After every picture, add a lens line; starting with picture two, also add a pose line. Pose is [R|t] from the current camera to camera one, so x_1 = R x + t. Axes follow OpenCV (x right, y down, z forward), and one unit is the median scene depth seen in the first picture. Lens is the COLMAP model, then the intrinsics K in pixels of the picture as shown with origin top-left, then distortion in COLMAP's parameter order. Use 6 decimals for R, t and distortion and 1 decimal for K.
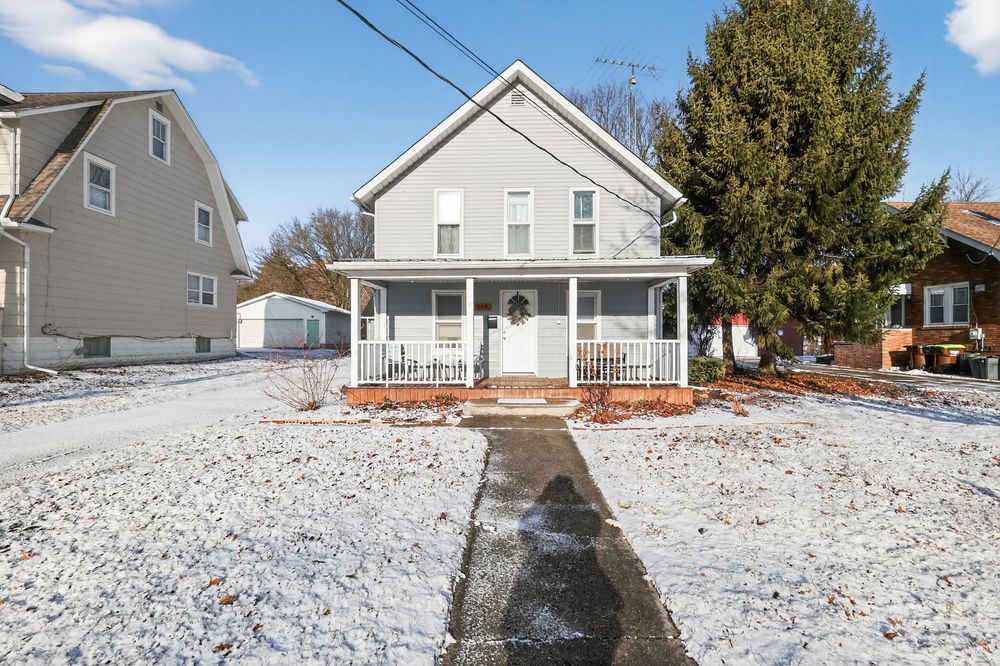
lens RADIAL K [[442.1, 0, 500.5], [0, 442.1, 340.0], [0, 0, 1]] dist [-0.002990, 0.002673]
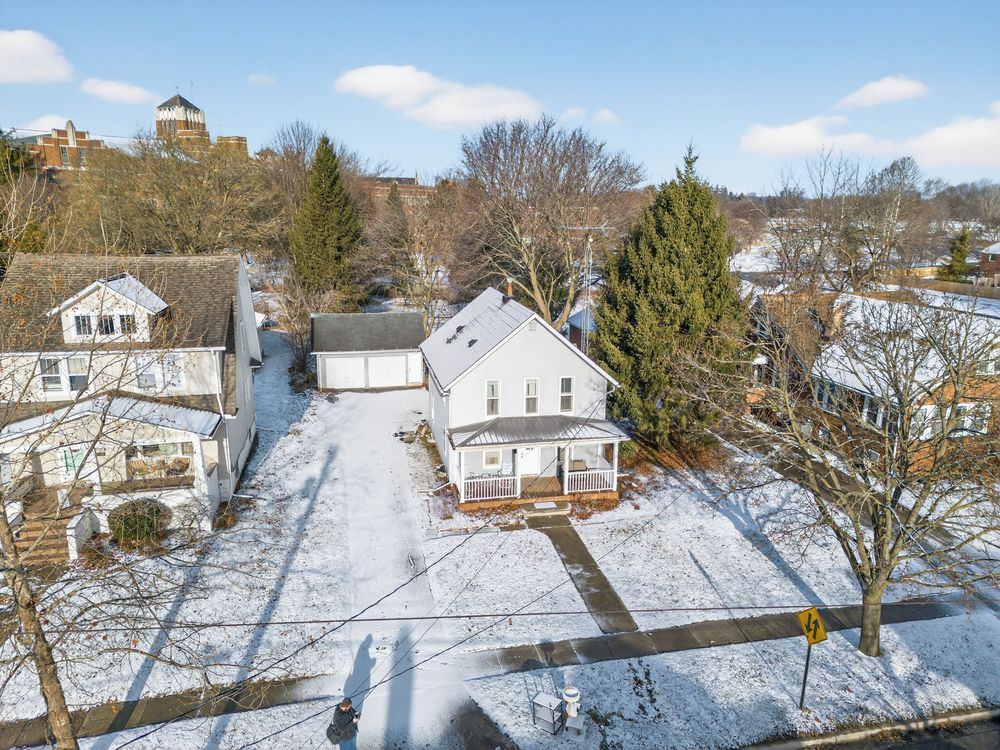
lens RADIAL K [[718.6, 0, 507.0], [0, 718.6, 374.2], [0, 0, 1]] dist [0.054884, -0.039127]
pose [[0.971020, -0.047784, 0.234175, -0.813068], [-0.009202, 0.971609, 0.236413, -1.156022], [-0.238823, -0.231716, 0.943012, -1.871579]]
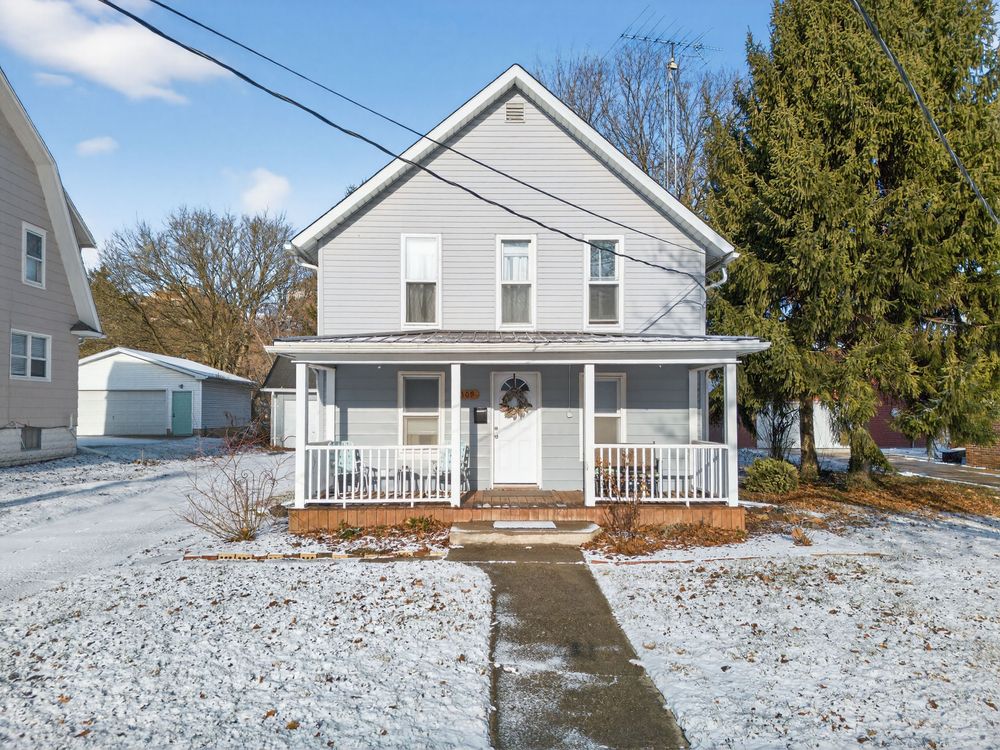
lens RADIAL K [[718.6, 0, 500.9], [0, 718.6, 397.5], [0, 0, 1]] dist [0.054884, -0.039127]
pose [[0.998890, 0.001583, 0.047085, -0.045040], [-0.000613, 0.999788, -0.020604, -0.051269], [-0.047107, 0.020553, 0.998678, -0.222035]]
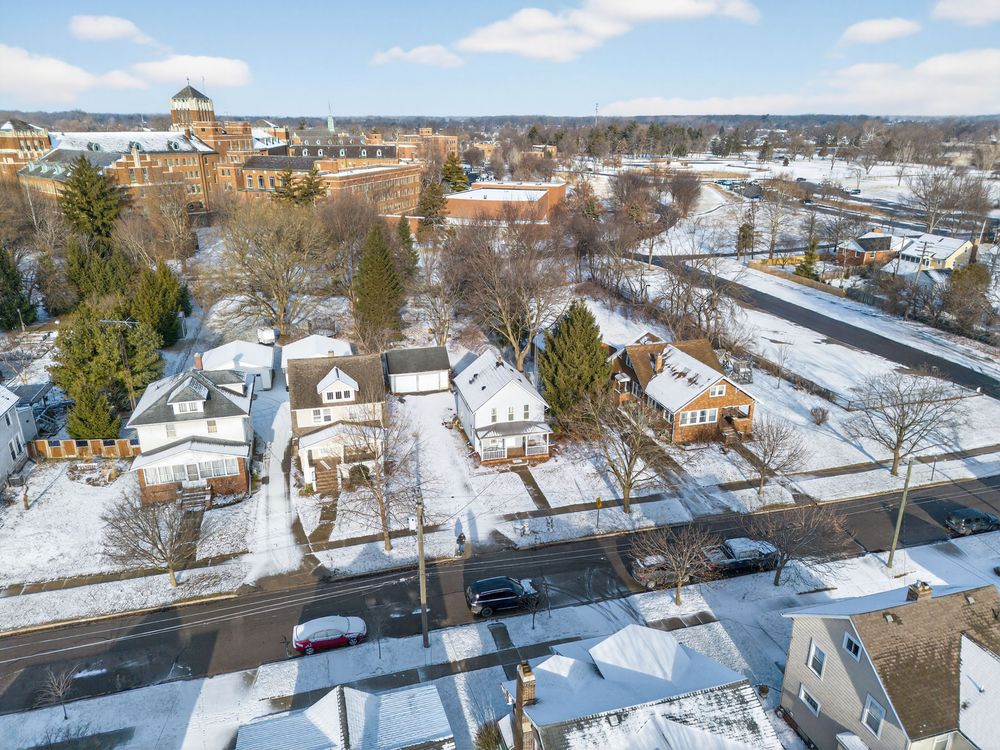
lens RADIAL K [[718.6, 0, 508.1], [0, 718.6, 381.2], [0, 0, 1]] dist [0.054884, -0.039127]
pose [[0.958726, -0.094923, 0.268018, -1.912123], [-0.006076, 0.935572, 0.353085, -3.188666], [-0.284266, -0.340140, 0.896380, -5.316741]]
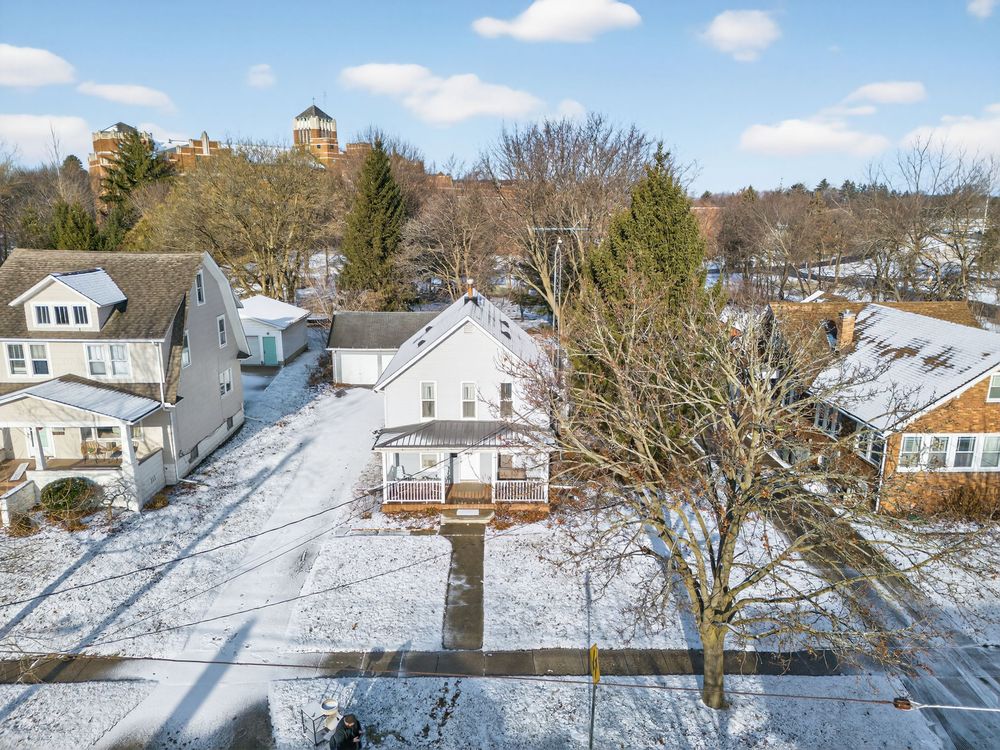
lens RADIAL K [[718.6, 0, 501.5], [0, 718.6, 376.1], [0, 0, 1]] dist [0.054884, -0.039127]
pose [[0.999182, -0.004739, 0.040172, 0.064375], [-0.004945, 0.971355, 0.237582, -1.151506], [-0.040147, -0.237586, 0.970536, -1.923698]]
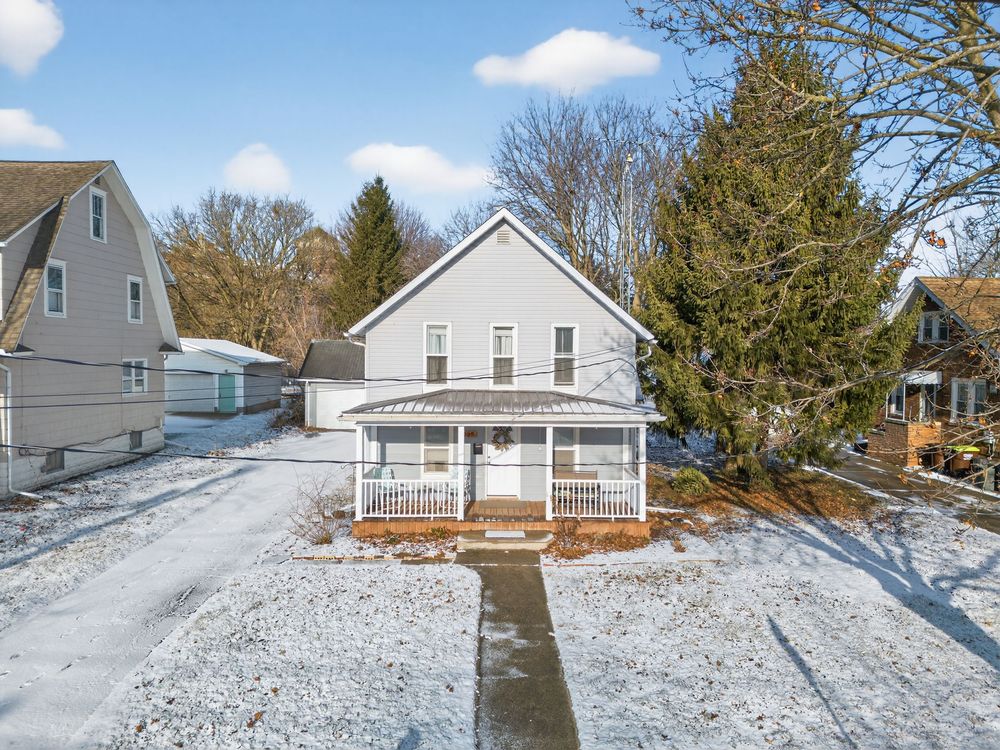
lens RADIAL K [[718.6, 0, 501.4], [0, 718.6, 368.5], [0, 0, 1]] dist [0.054884, -0.039127]
pose [[0.999047, 0.006028, 0.043225, -0.042027], [-0.007314, 0.999533, 0.029654, -0.318986], [-0.043026, -0.029942, 0.998625, -0.803484]]
